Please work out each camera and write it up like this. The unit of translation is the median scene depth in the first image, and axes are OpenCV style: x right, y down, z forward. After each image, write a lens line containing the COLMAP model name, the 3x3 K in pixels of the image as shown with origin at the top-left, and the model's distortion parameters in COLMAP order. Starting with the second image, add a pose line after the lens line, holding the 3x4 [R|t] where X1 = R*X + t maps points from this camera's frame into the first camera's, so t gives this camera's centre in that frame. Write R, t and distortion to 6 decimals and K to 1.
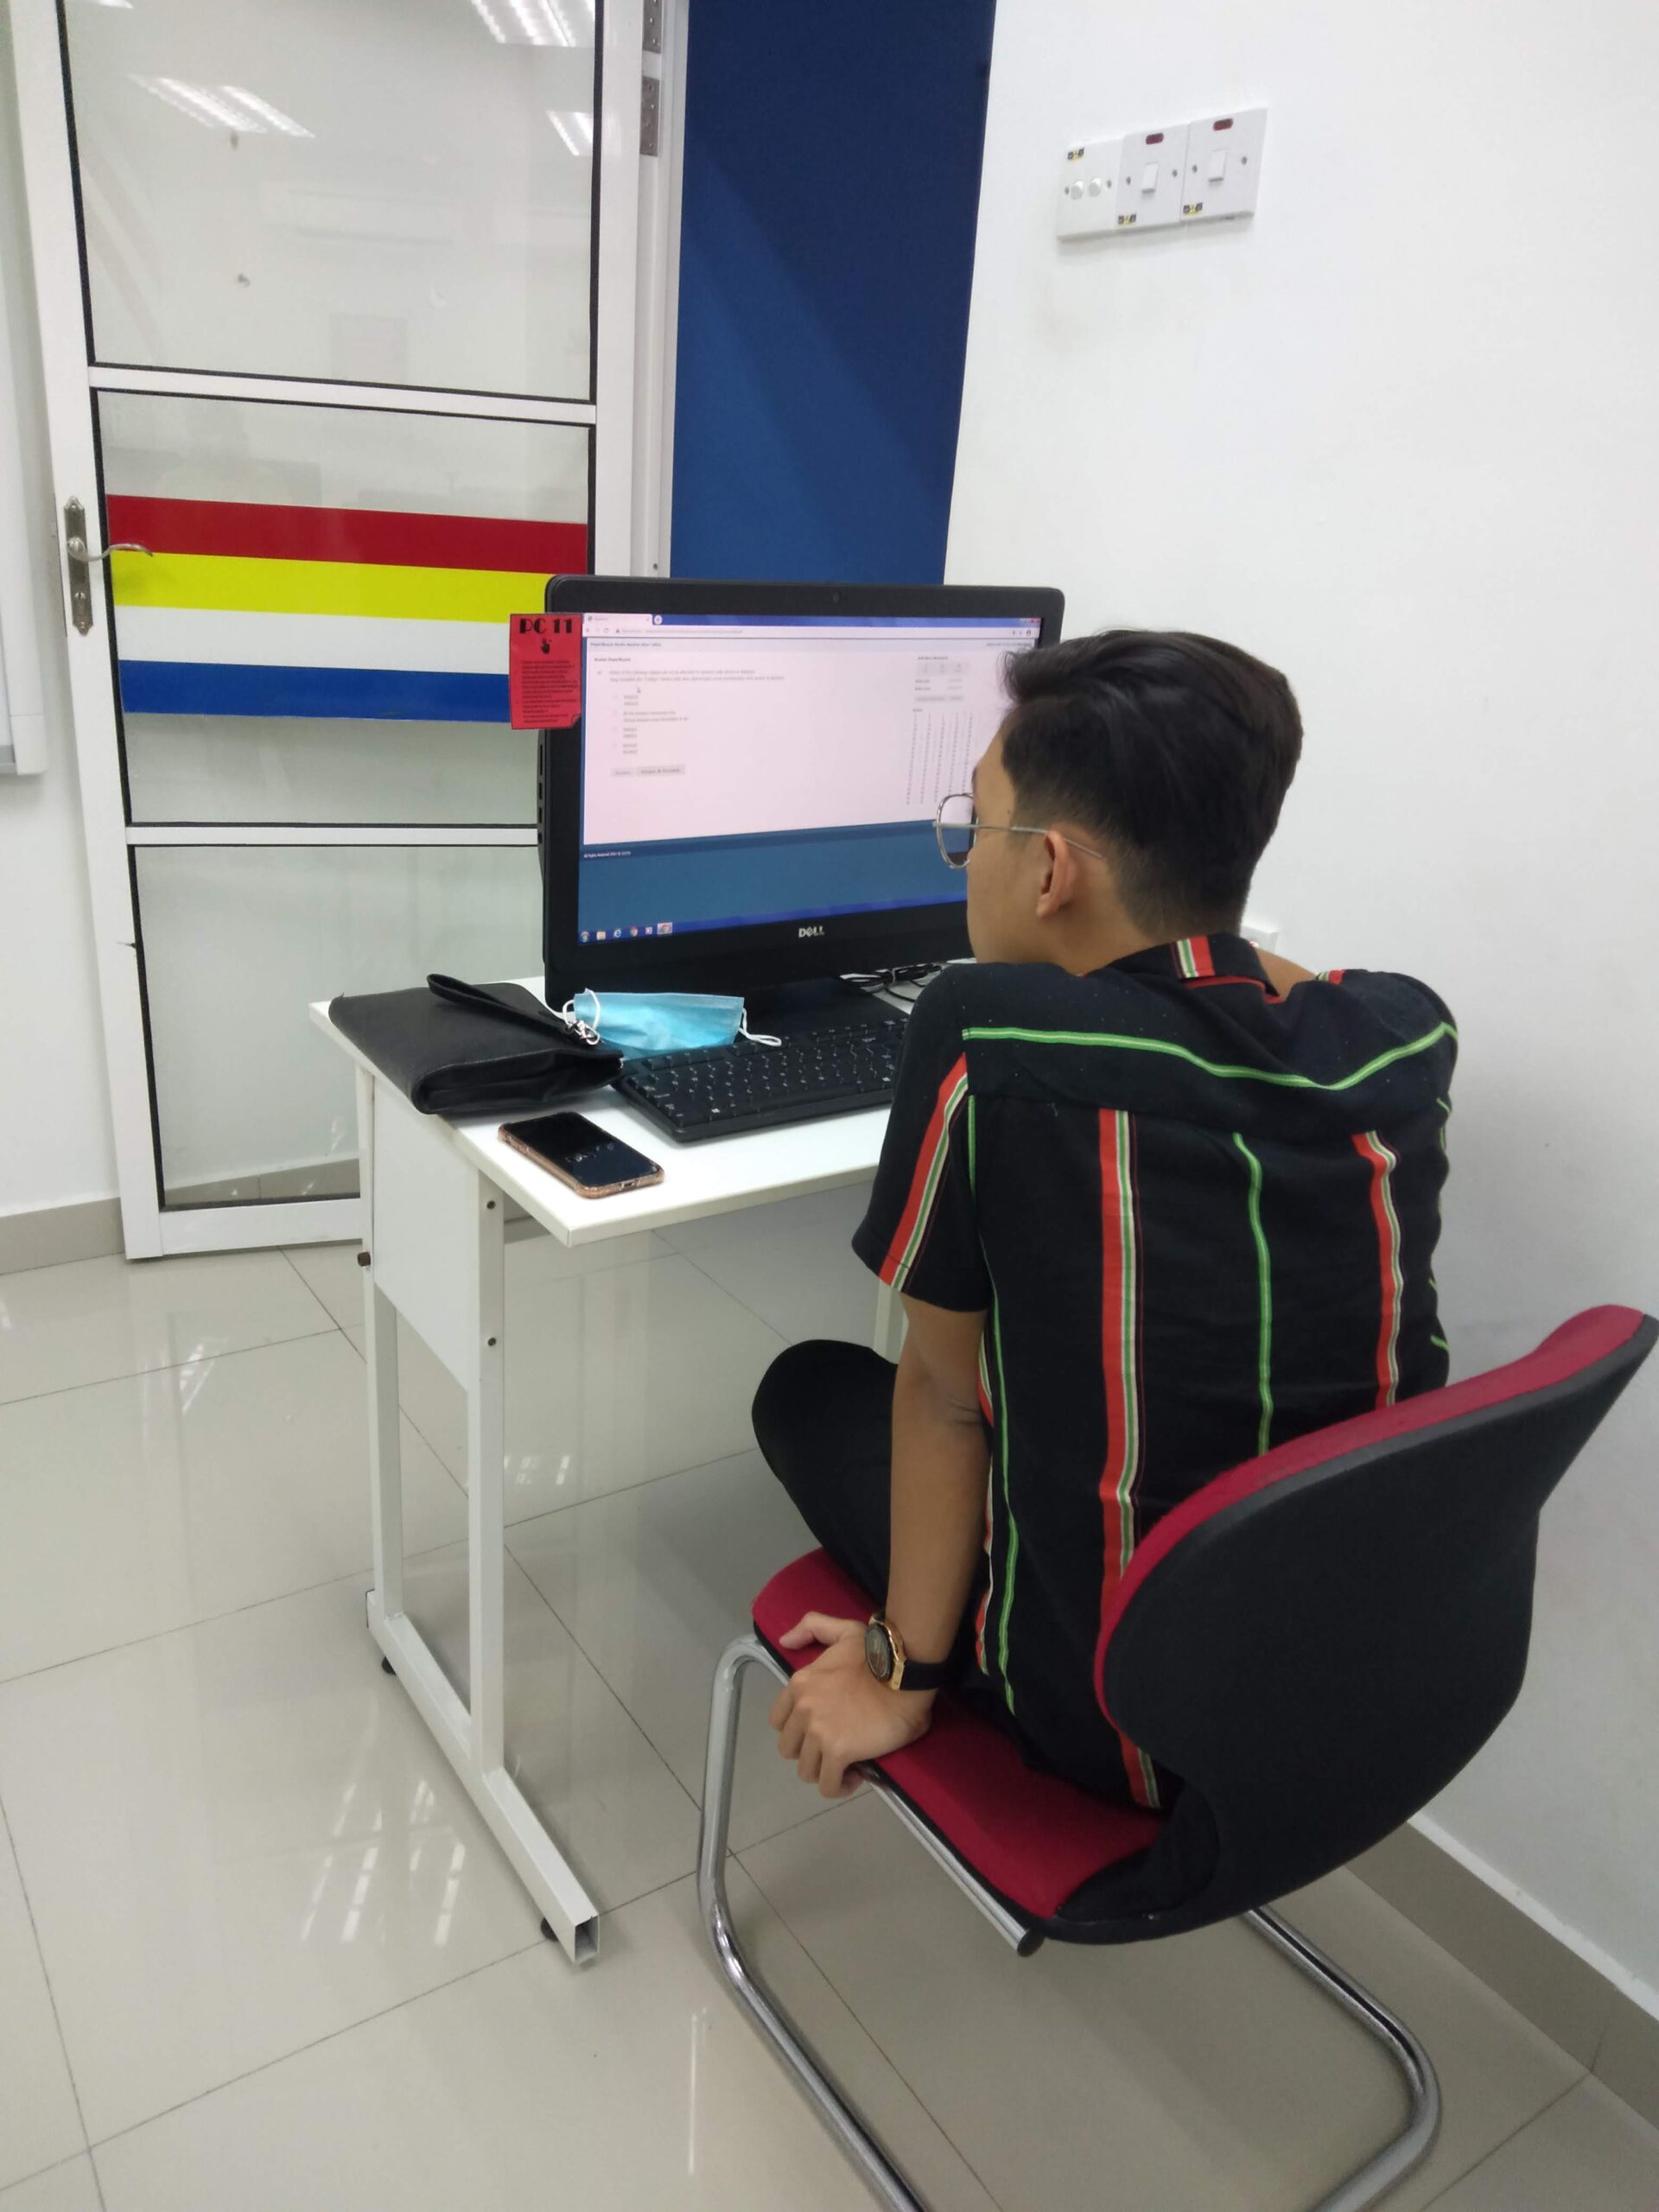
lens RADIAL K [[1639.7, 0, 784.3], [0, 1639.7, 1114.0], [0, 0, 1]] dist [0.002437, 0.000206]
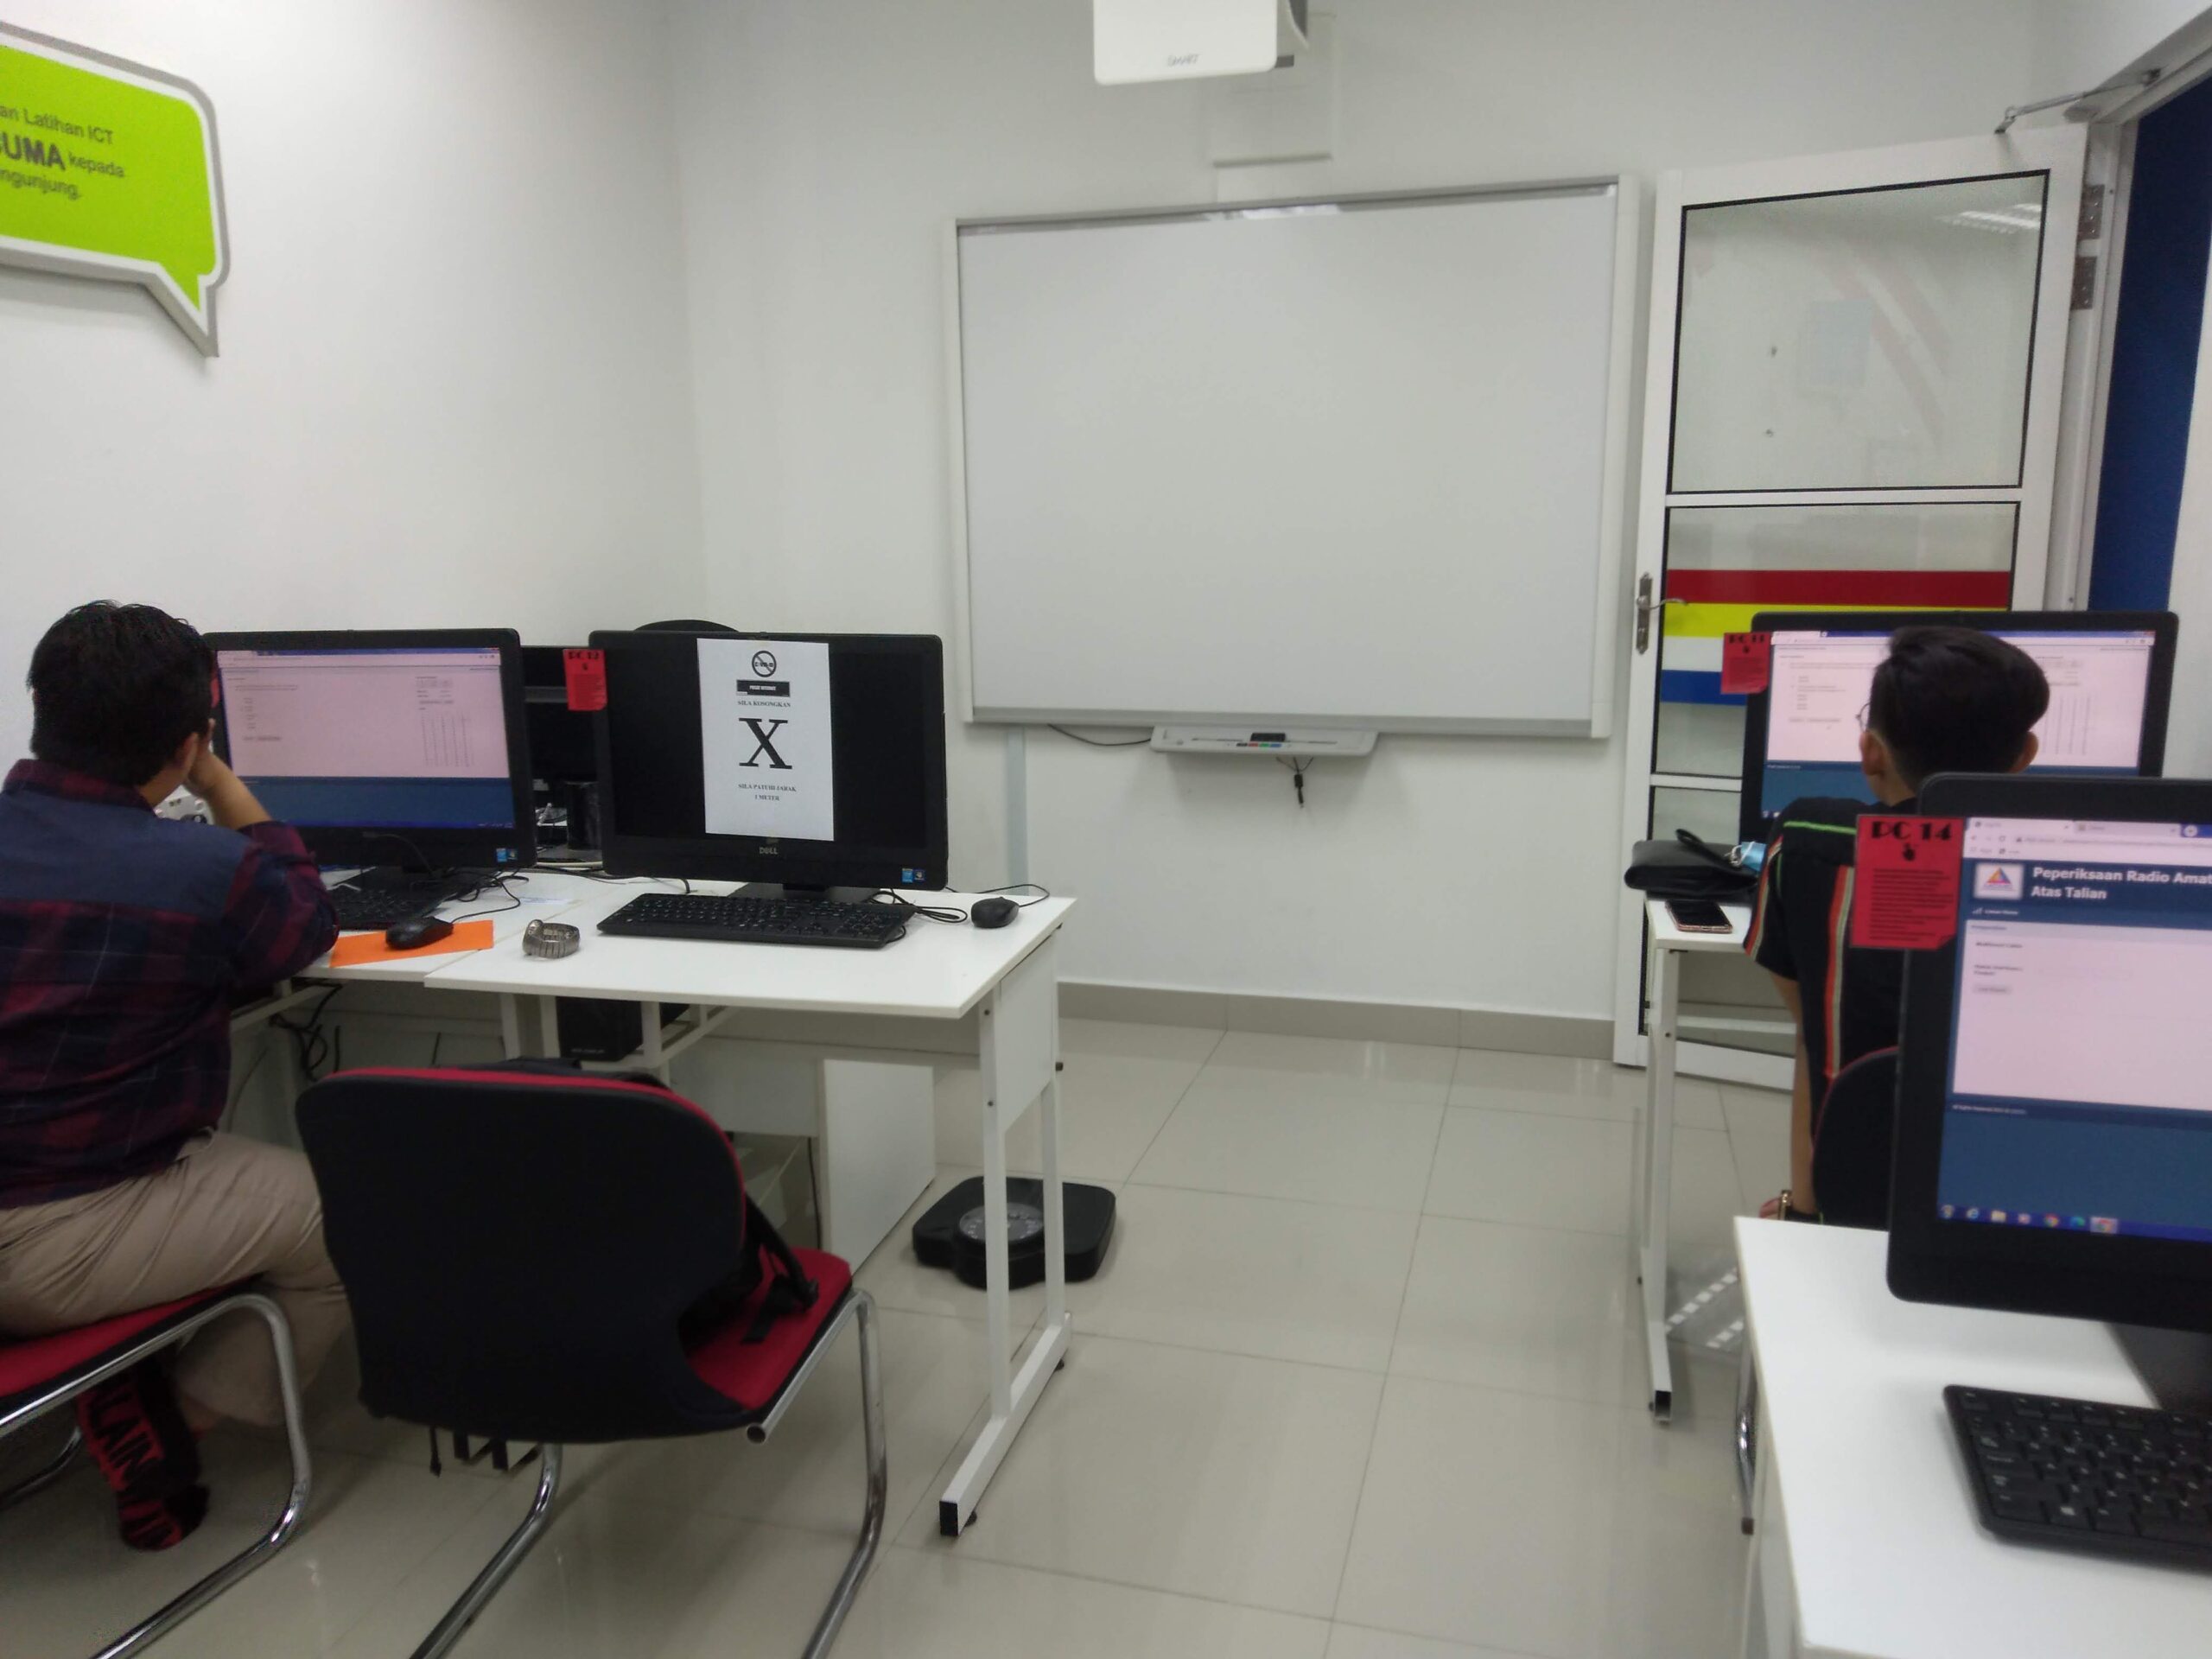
lens RADIAL K [[1639.7, 0, 1106.0], [0, 1639.7, 829.5], [0, 0, 1]] dist [0.002437, 0.000206]
pose [[0.657778, 0.073635, -0.749604, 0.441812], [-0.213974, 0.972475, -0.092234, 0.132984], [0.722179, 0.221065, 0.655429, -0.384619]]
